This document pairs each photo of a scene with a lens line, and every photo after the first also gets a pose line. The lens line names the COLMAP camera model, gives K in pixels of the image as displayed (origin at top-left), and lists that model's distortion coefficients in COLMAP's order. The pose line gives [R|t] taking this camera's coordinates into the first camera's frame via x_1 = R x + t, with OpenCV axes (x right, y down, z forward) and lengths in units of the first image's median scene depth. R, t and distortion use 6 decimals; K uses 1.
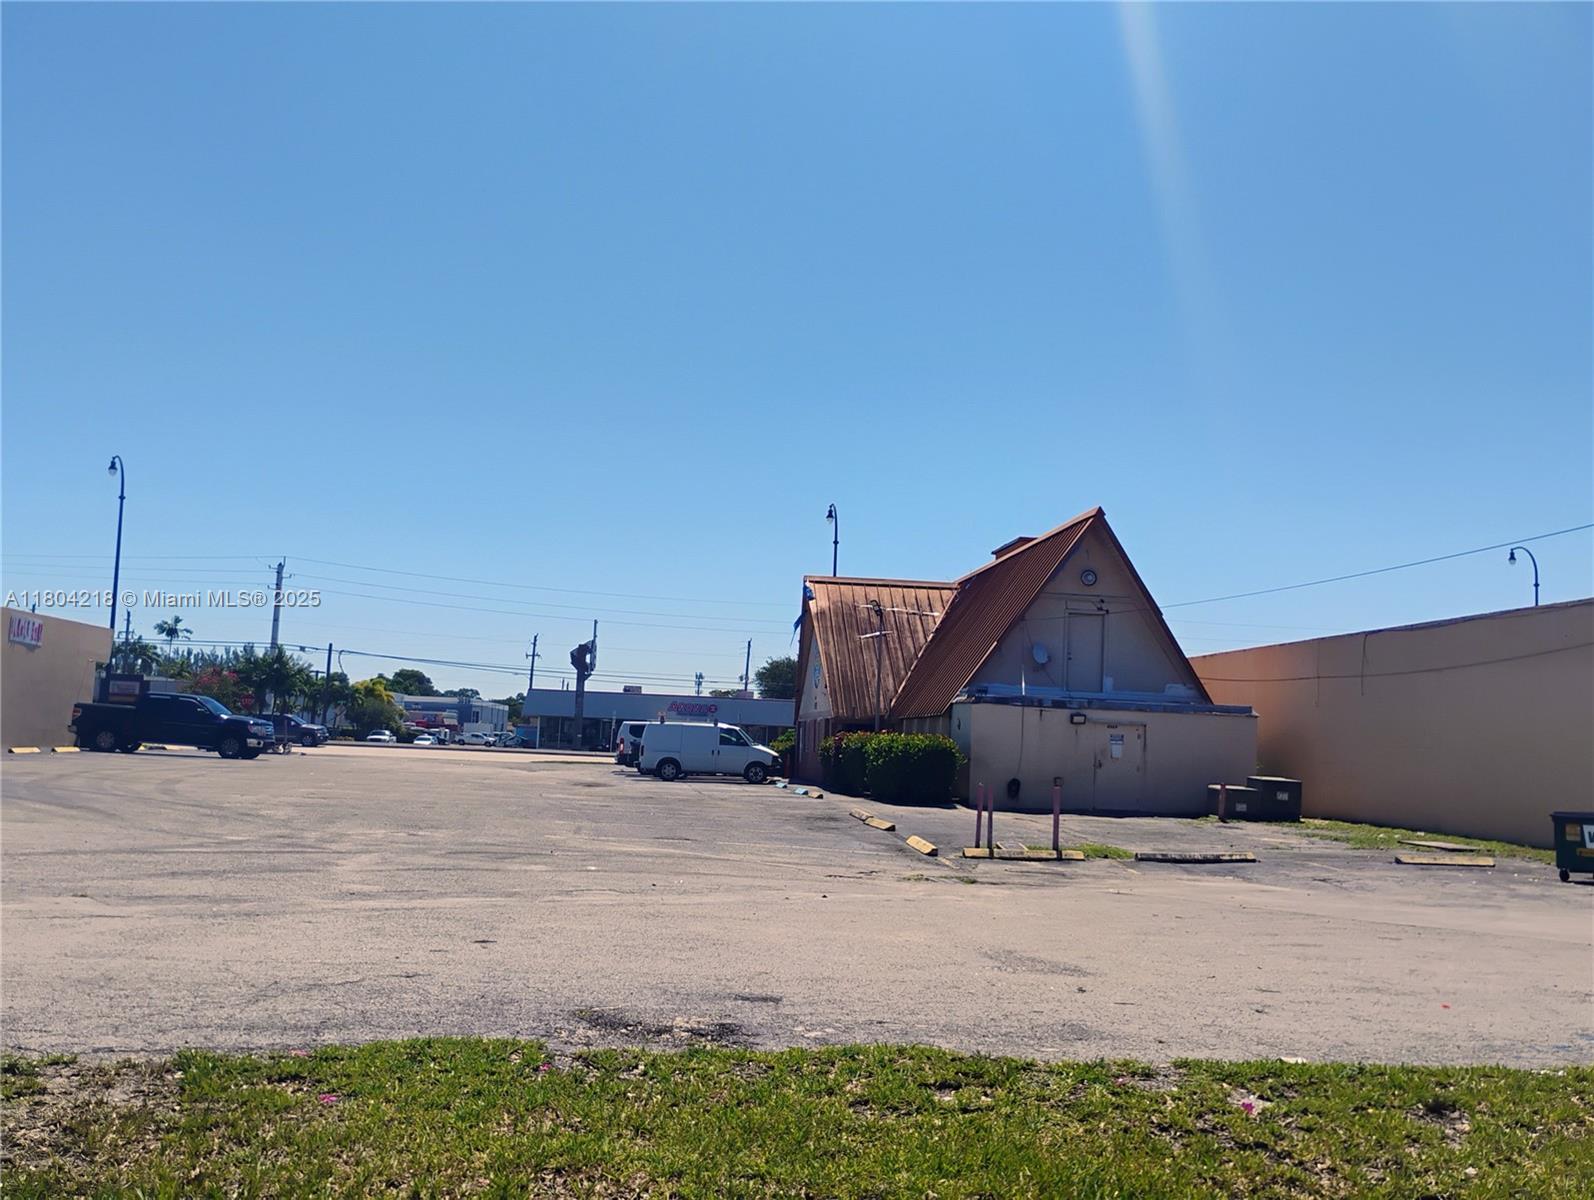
lens RADIAL K [[1480.7, 0, 797.0], [0, 1480.7, 600.0], [0, 0, 1]] dist [0.050993, -0.000649]
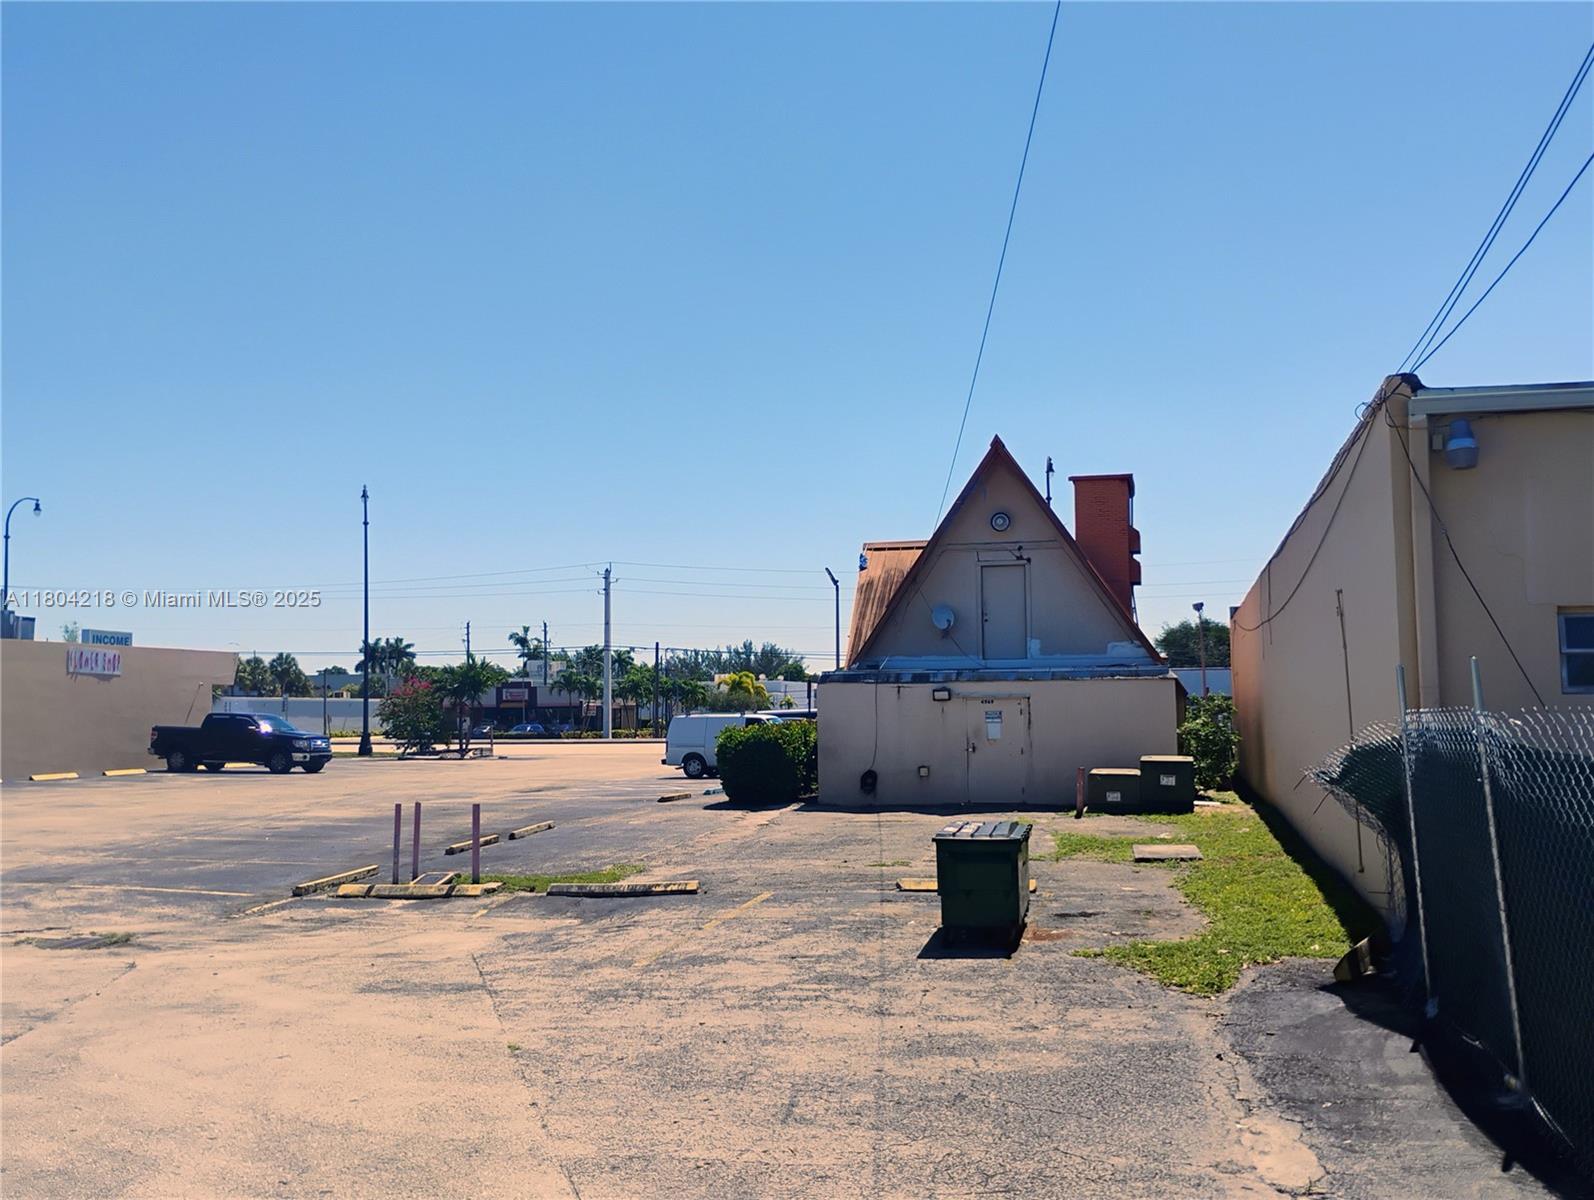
lens RADIAL K [[1473.4, 0, 797.0], [0, 1473.4, 600.0], [0, 0, 1]] dist [0.090045, 0.001063]
pose [[0.944452, -0.076422, -0.319640, 0.377582], [0.081416, 0.996678, 0.002269, 0.018851], [0.318405, -0.028167, 0.947536, 0.194167]]
